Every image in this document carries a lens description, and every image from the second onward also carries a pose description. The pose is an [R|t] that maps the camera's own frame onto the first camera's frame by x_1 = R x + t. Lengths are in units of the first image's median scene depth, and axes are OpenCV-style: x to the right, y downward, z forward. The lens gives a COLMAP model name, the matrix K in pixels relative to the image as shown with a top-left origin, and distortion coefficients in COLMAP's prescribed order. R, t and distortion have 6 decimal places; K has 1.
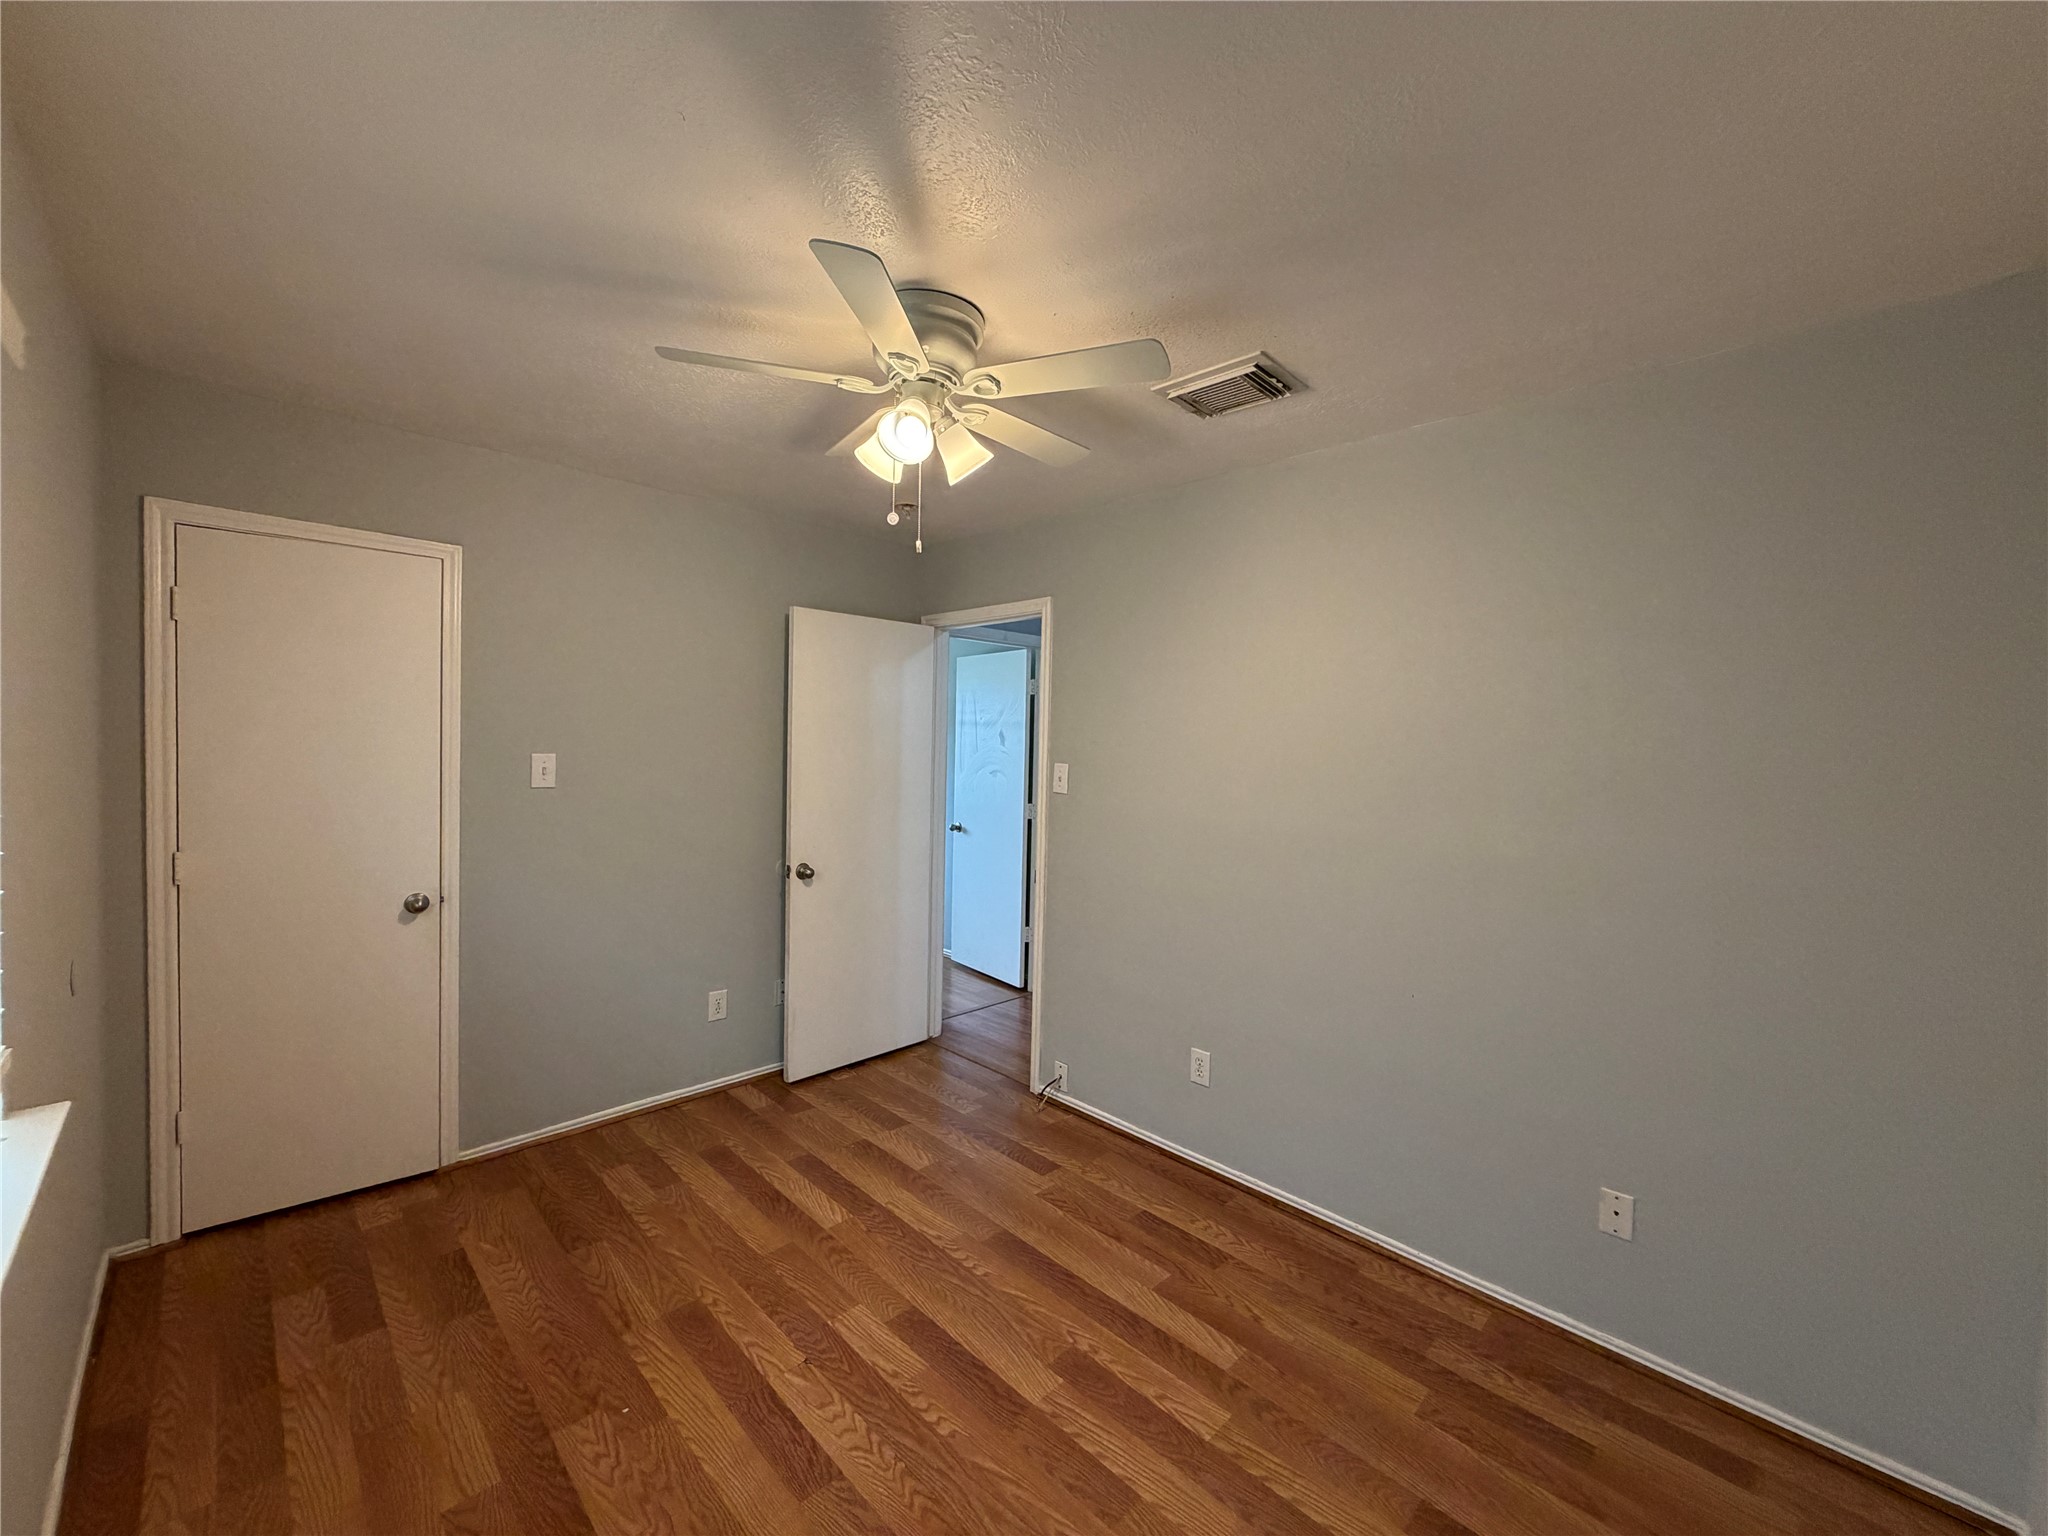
lens RADIAL K [[816.2, 0, 1014.0], [0, 816.2, 768.5], [0, 0, 1]] dist [-0.001138, 0.000171]
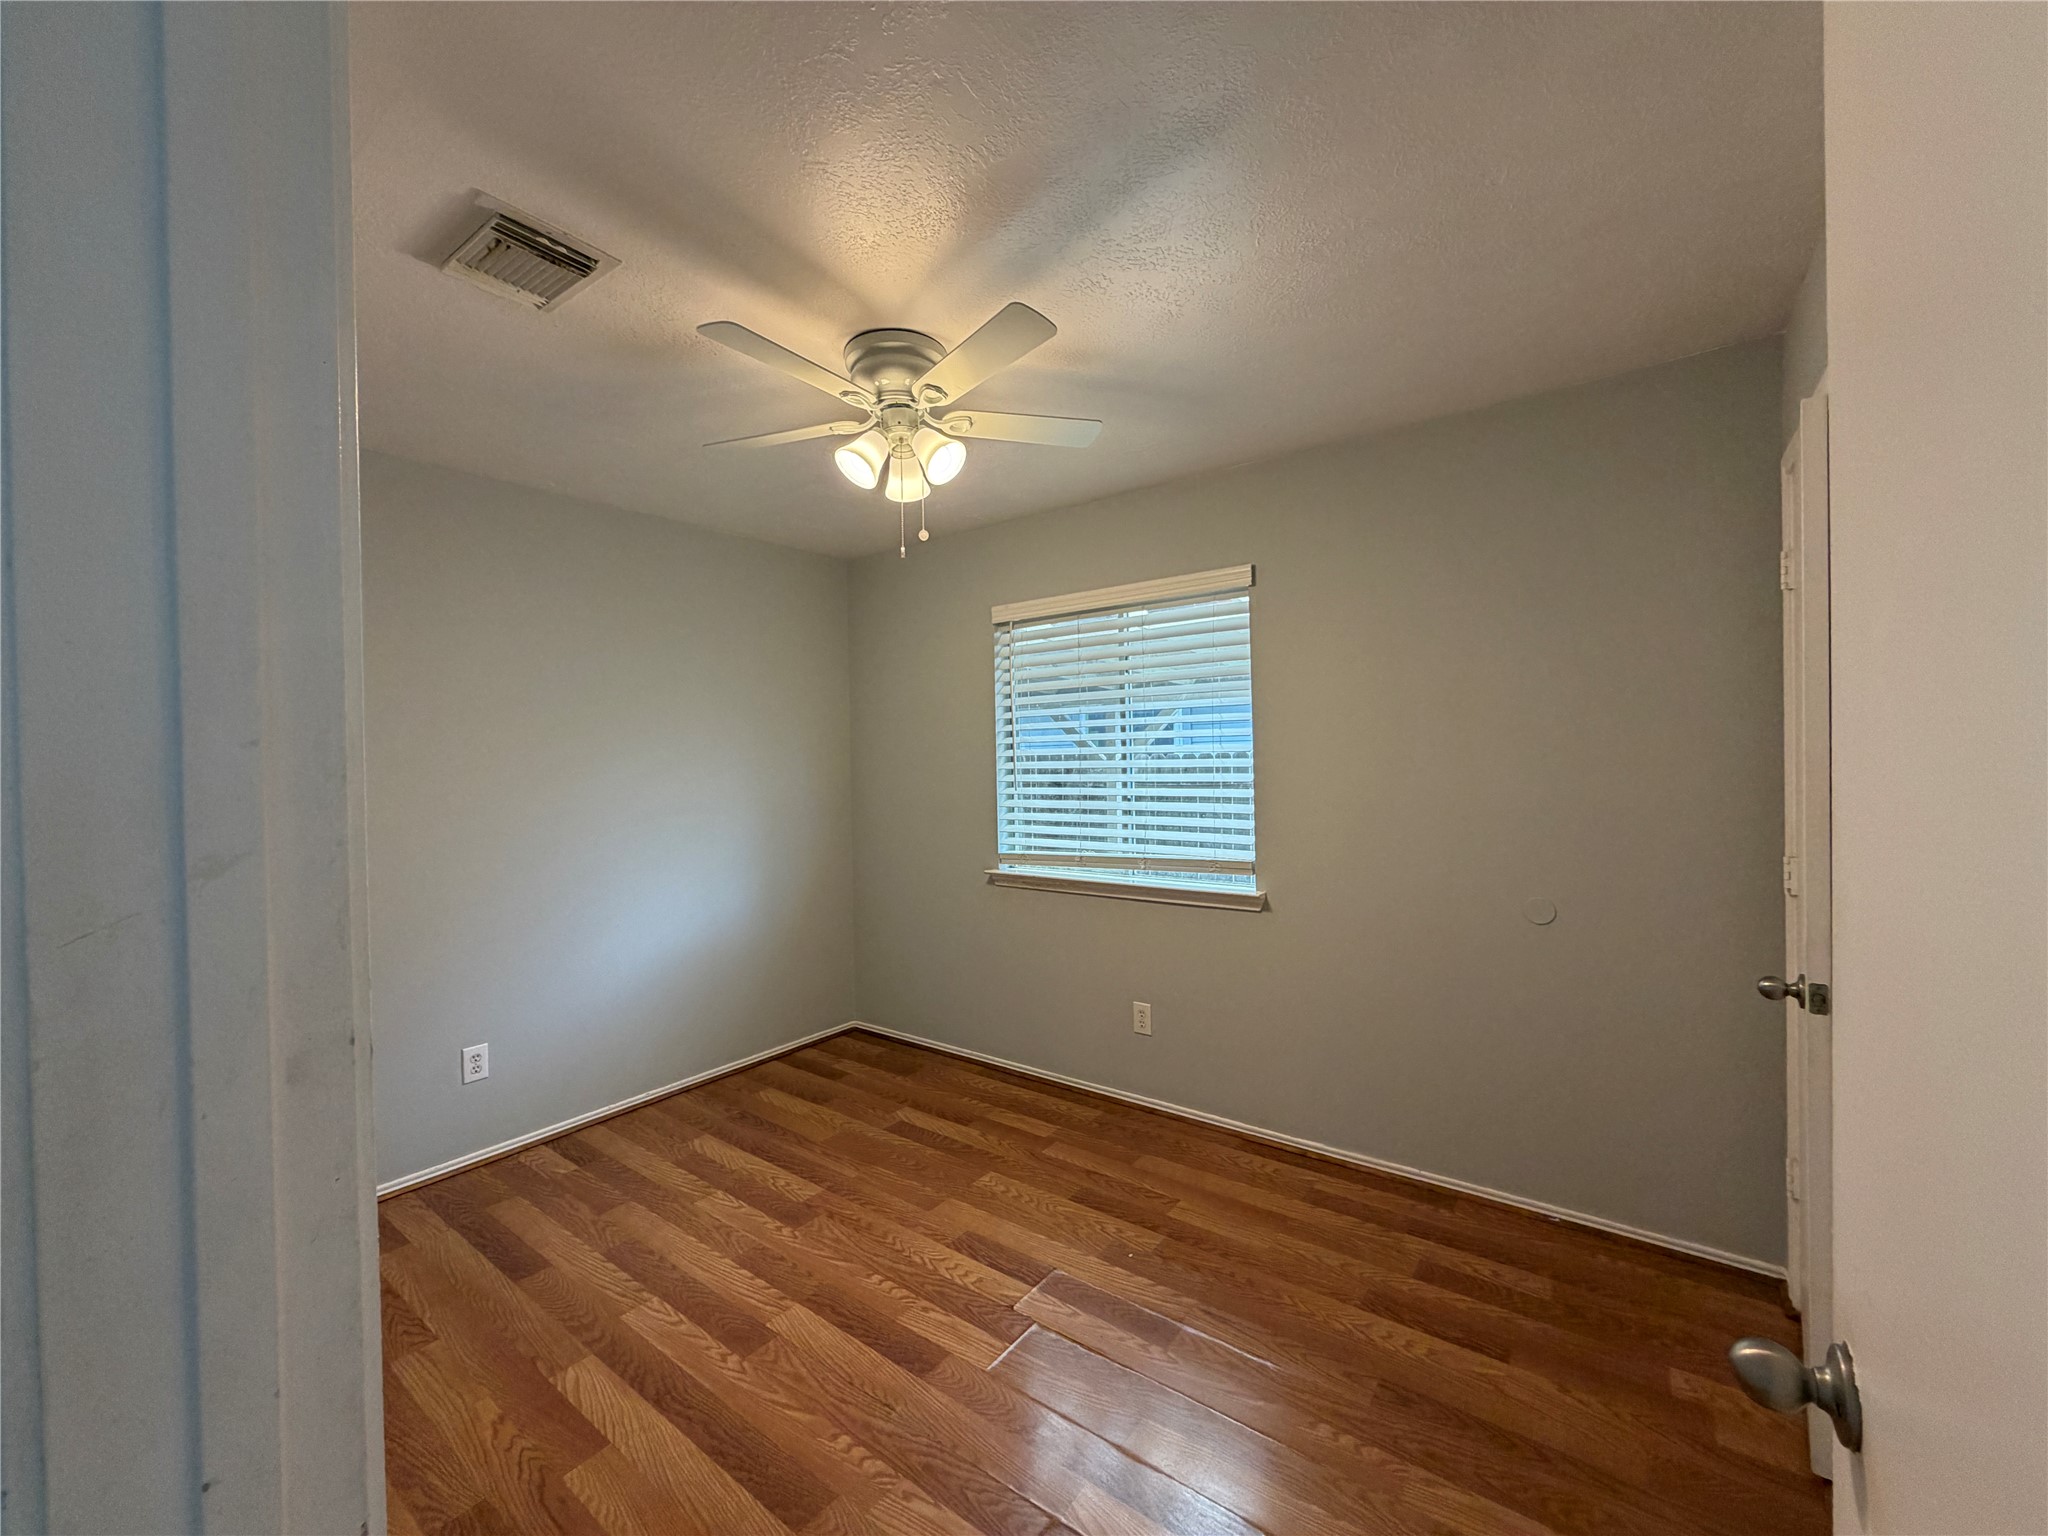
lens RADIAL K [[816.2, 0, 1013.1], [0, 816.2, 767.8], [0, 0, 1]] dist [-0.001138, 0.000171]
pose [[-0.989390, -0.007554, -0.145088, -0.090033], [-0.013954, 0.998972, 0.043142, -0.021173], [0.144613, 0.044709, -0.988478, 1.896862]]
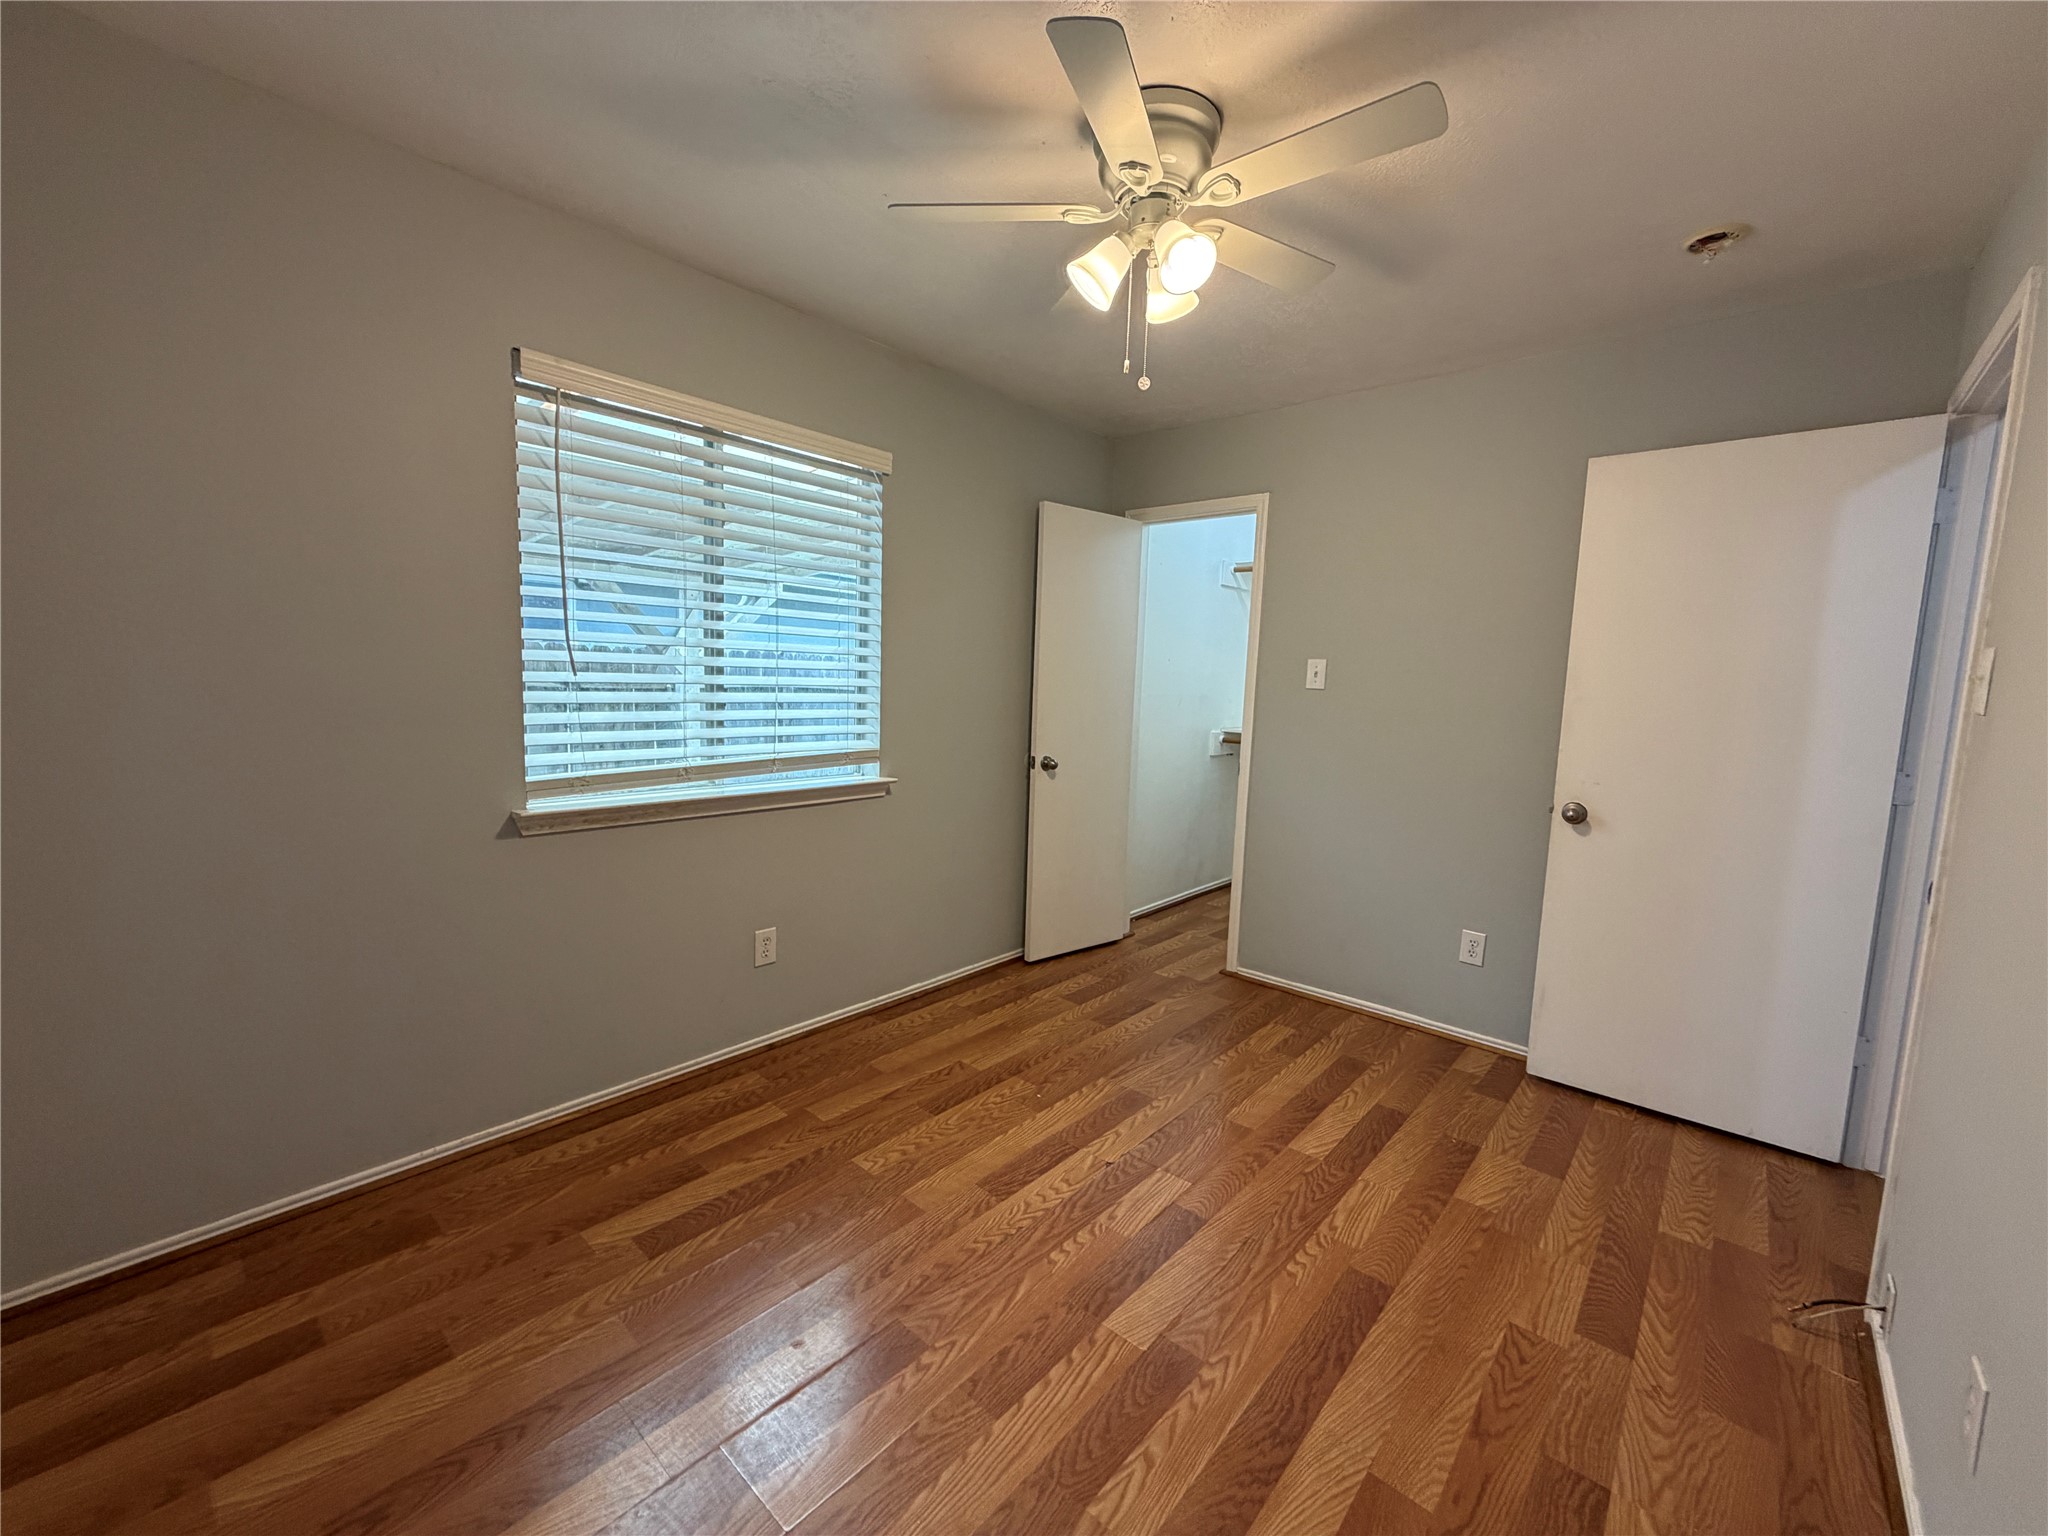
lens RADIAL K [[816.2, 0, 1021.8], [0, 816.2, 768.8], [0, 0, 1]] dist [-0.001138, 0.000171]
pose [[0.071051, 0.085745, -0.993780, 0.757960], [-0.066794, 0.994471, 0.081029, 0.096293], [0.995234, 0.060621, 0.076385, 0.714752]]
